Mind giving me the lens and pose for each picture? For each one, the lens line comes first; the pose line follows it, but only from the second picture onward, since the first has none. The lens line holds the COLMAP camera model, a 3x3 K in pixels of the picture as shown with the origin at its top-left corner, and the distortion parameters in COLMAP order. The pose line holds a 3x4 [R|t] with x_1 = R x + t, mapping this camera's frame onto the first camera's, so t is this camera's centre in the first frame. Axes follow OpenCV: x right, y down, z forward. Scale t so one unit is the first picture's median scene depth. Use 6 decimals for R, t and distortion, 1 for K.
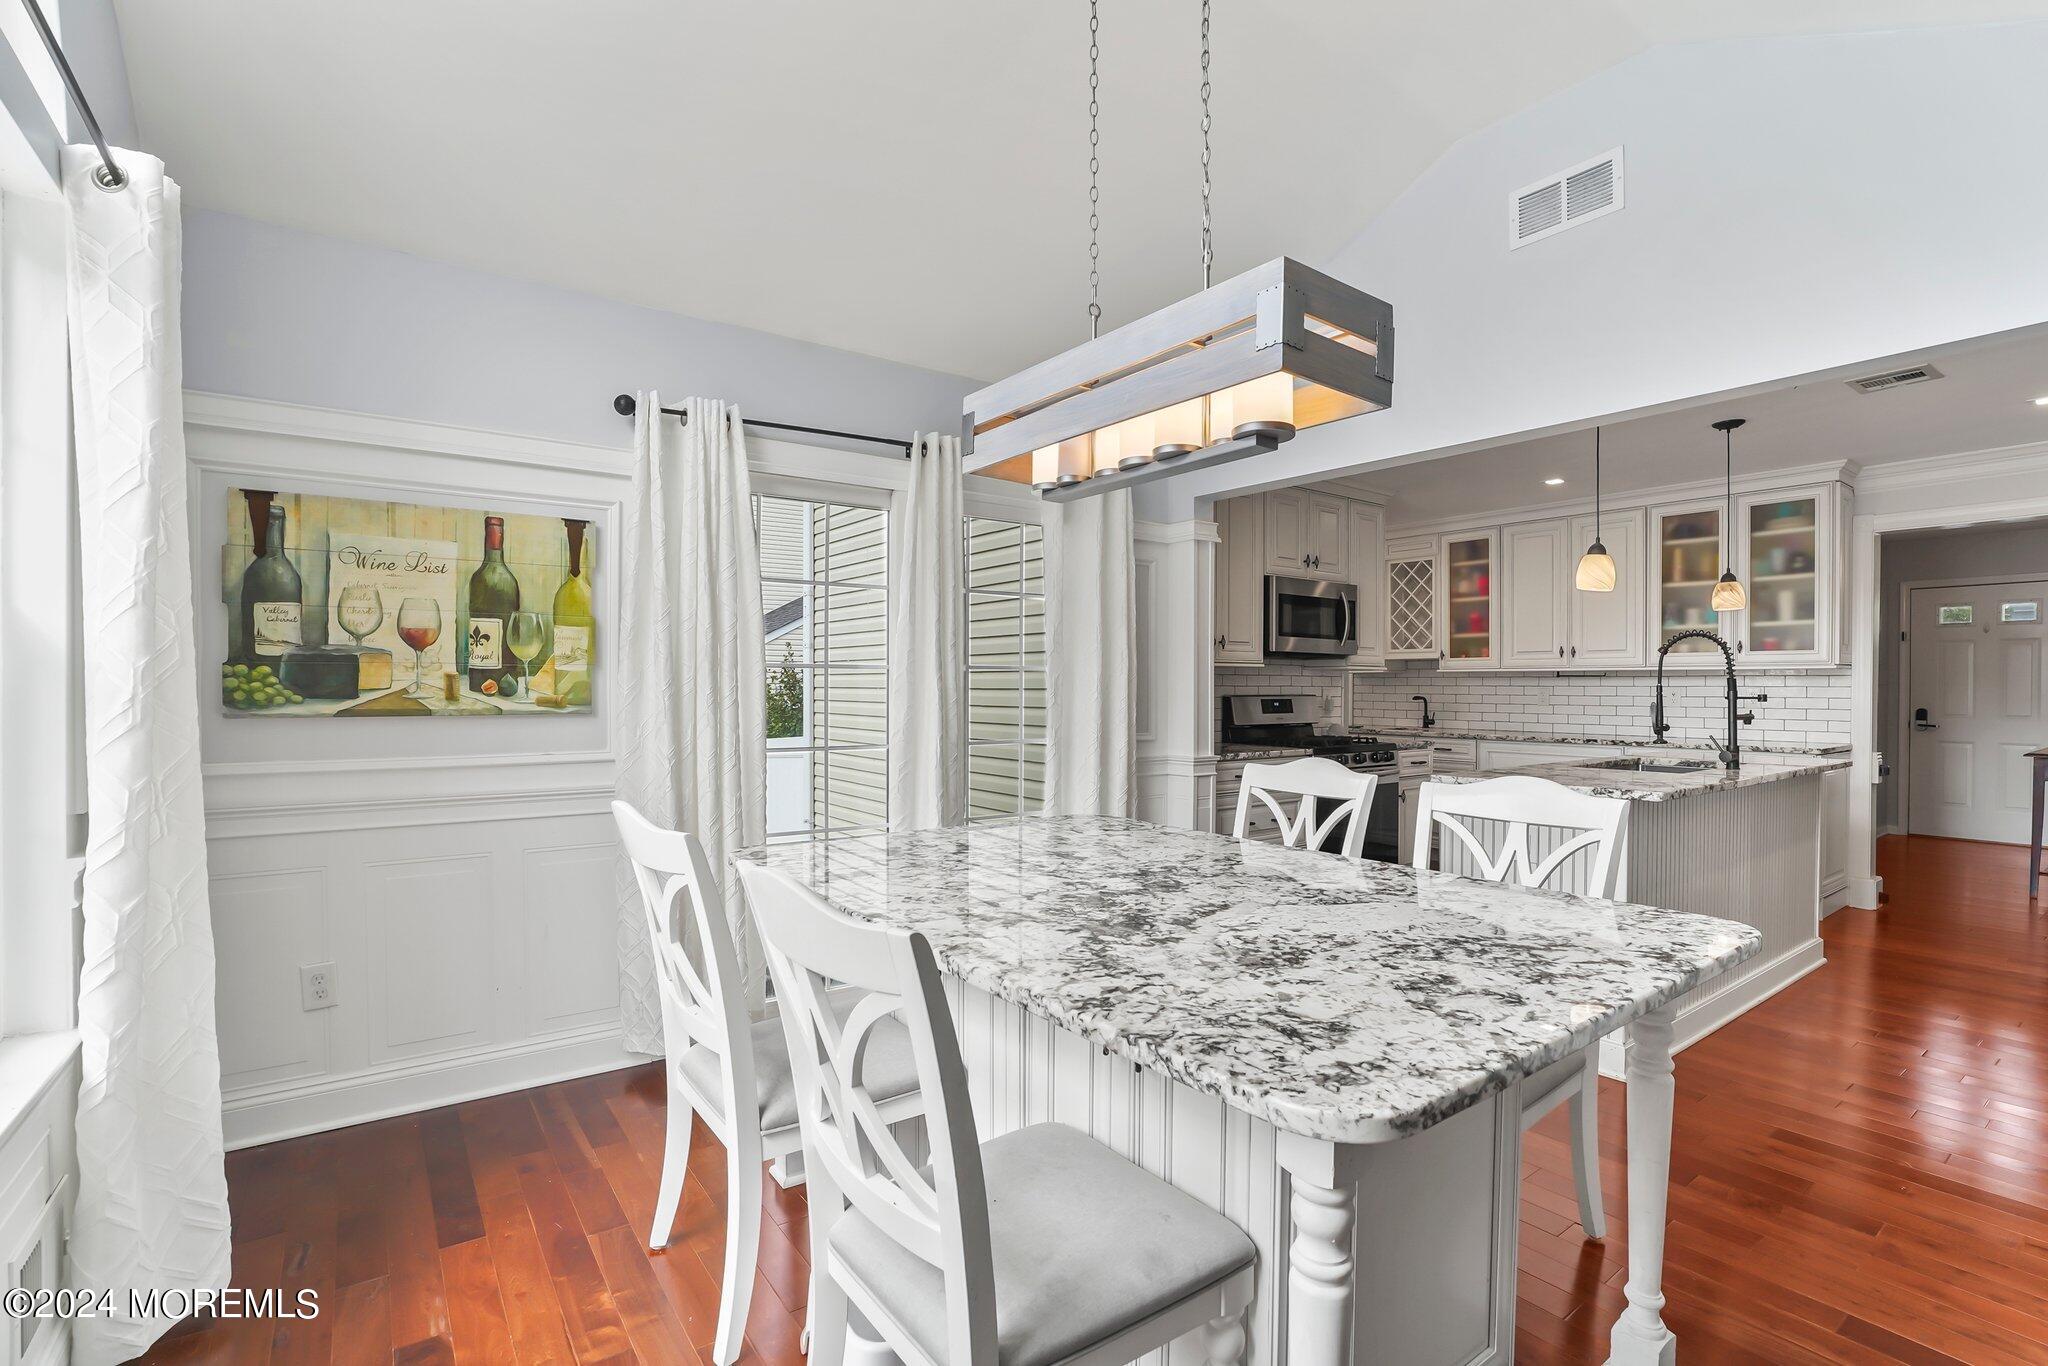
lens RADIAL K [[951.0, 0, 1025.1], [0, 951.0, 694.9], [0, 0, 1]] dist [-0.055303, 0.021705]
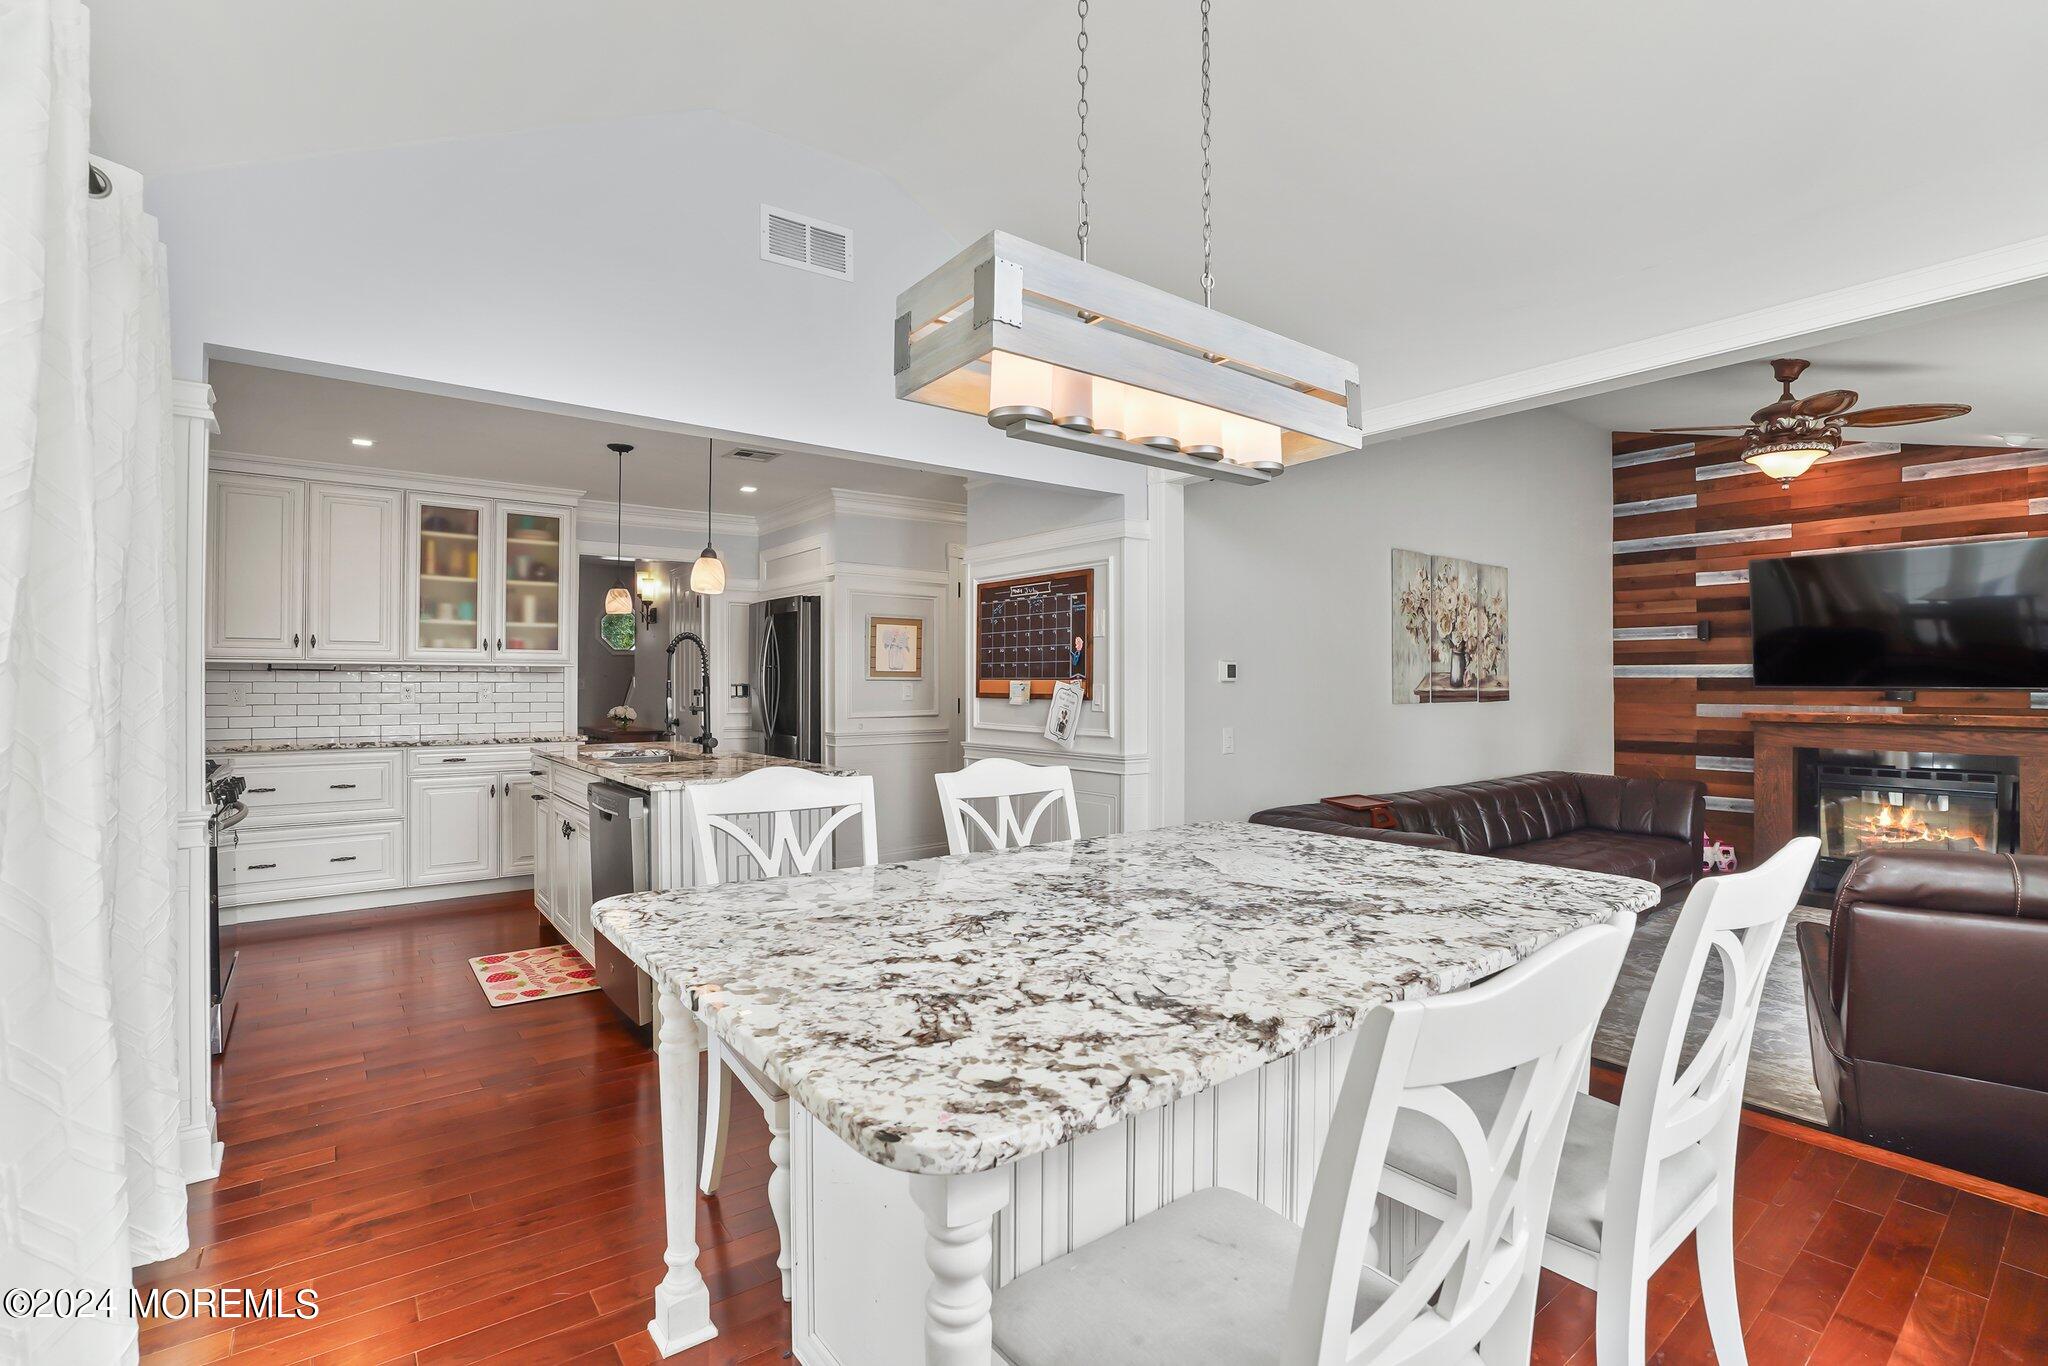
lens RADIAL K [[936.7, 0, 1024.5], [0, 936.7, 677.4], [0, 0, 1]] dist [-0.053606, 0.019560]
pose [[-0.027670, 0.005091, 0.999604, -0.306414], [0.008858, 0.999949, -0.004847, -0.004155], [-0.999578, 0.008720, -0.027713, 0.449779]]
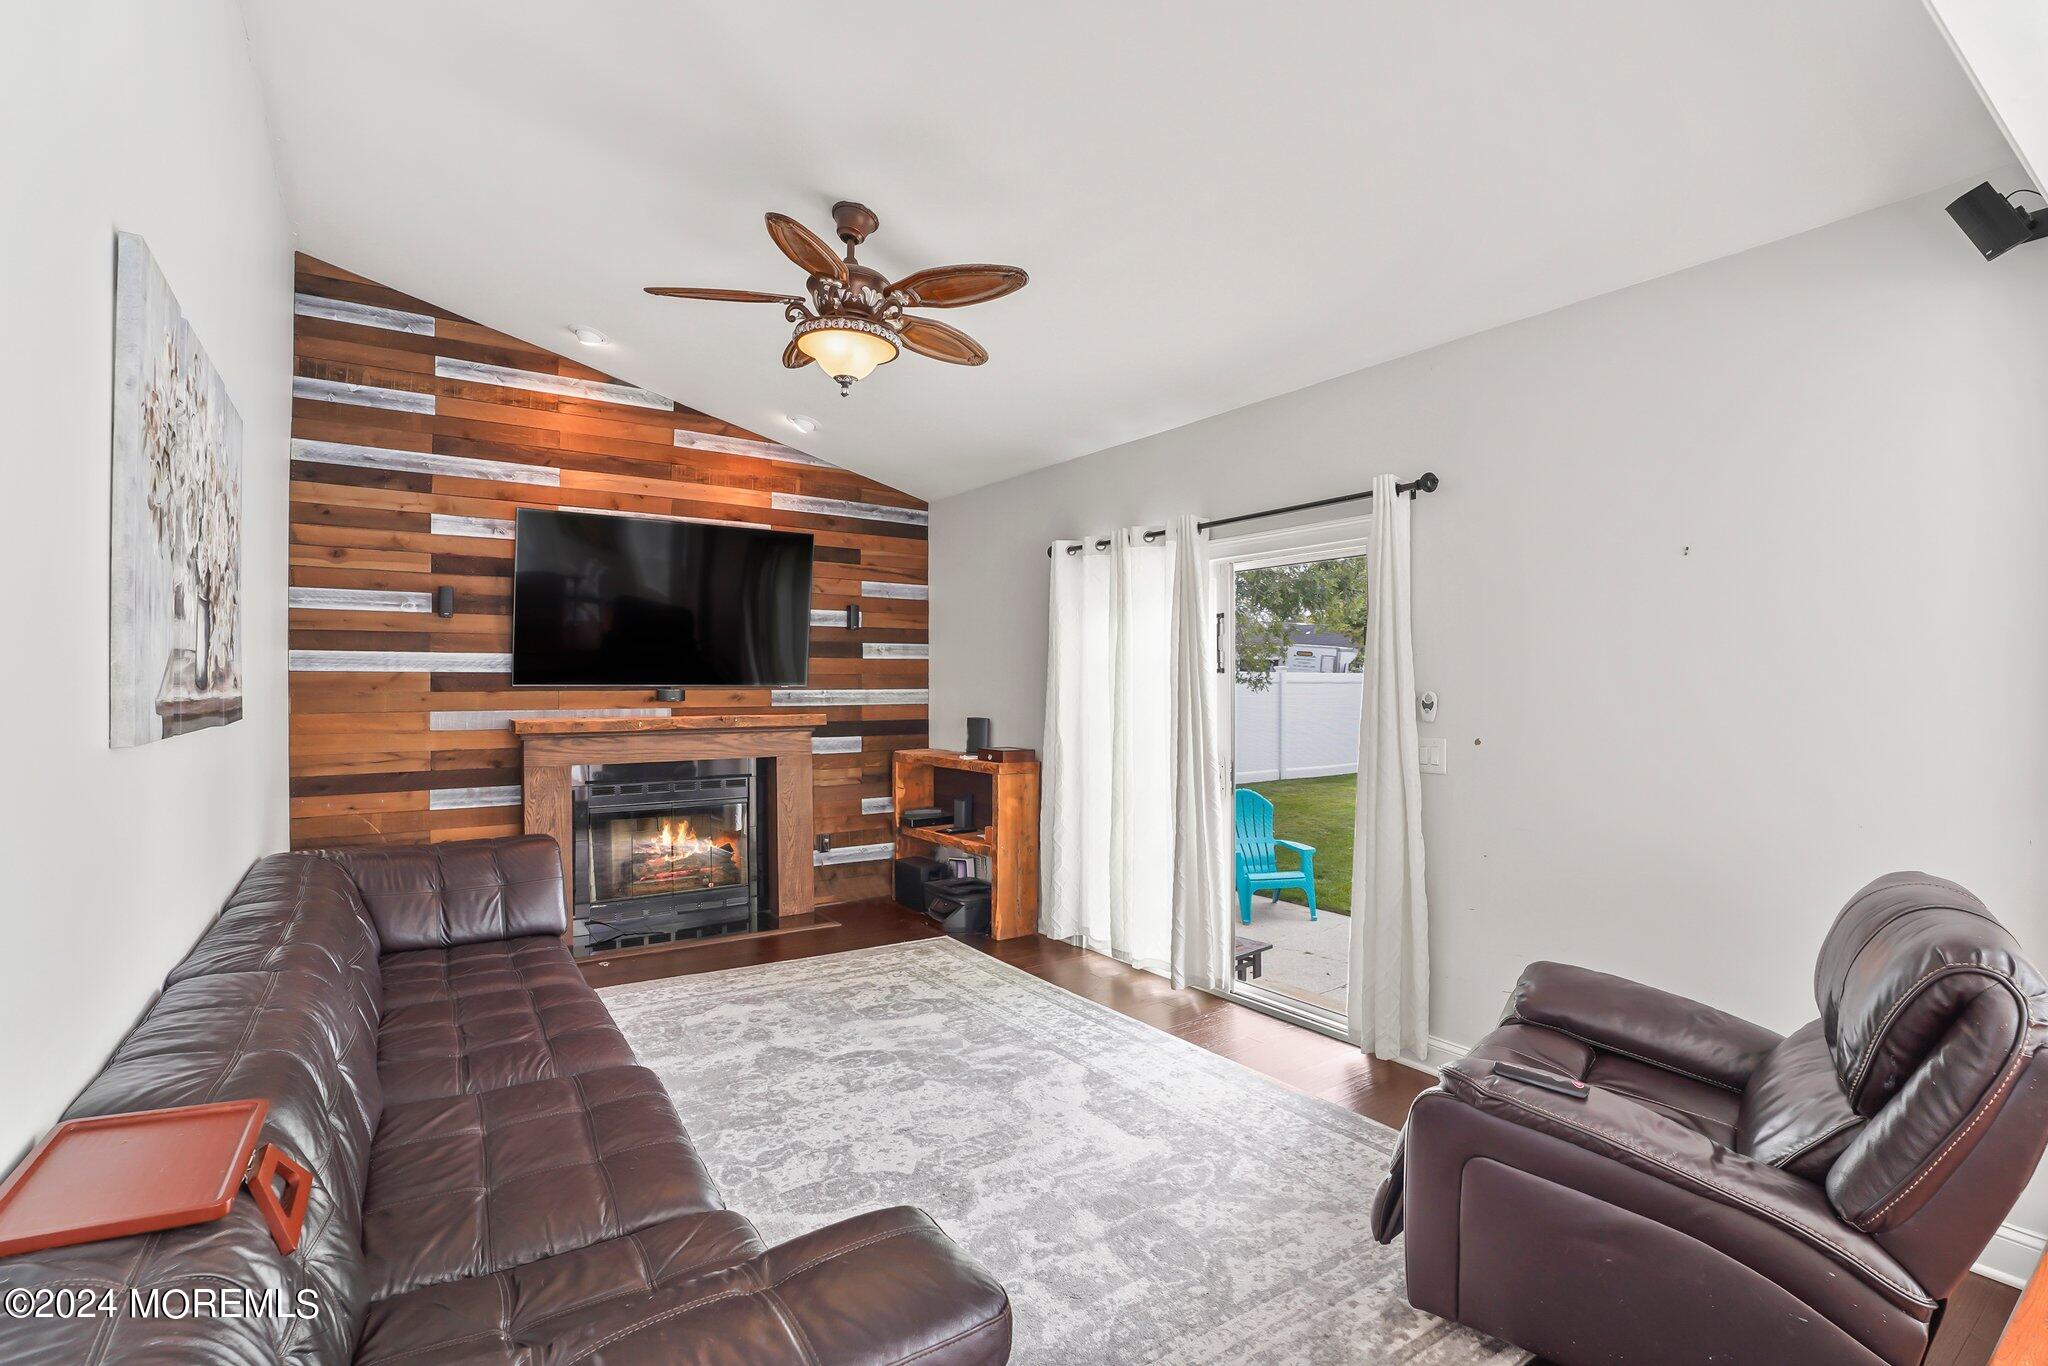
lens RADIAL K [[936.7, 0, 1024.5], [0, 936.7, 677.4], [0, 0, 1]] dist [-0.053606, 0.019560]
pose [[-0.999652, -0.000196, 0.026379, 0.449968], [-0.000043, 0.999983, 0.005779, -0.001545], [-0.026379, 0.005776, -0.999635, 0.293705]]
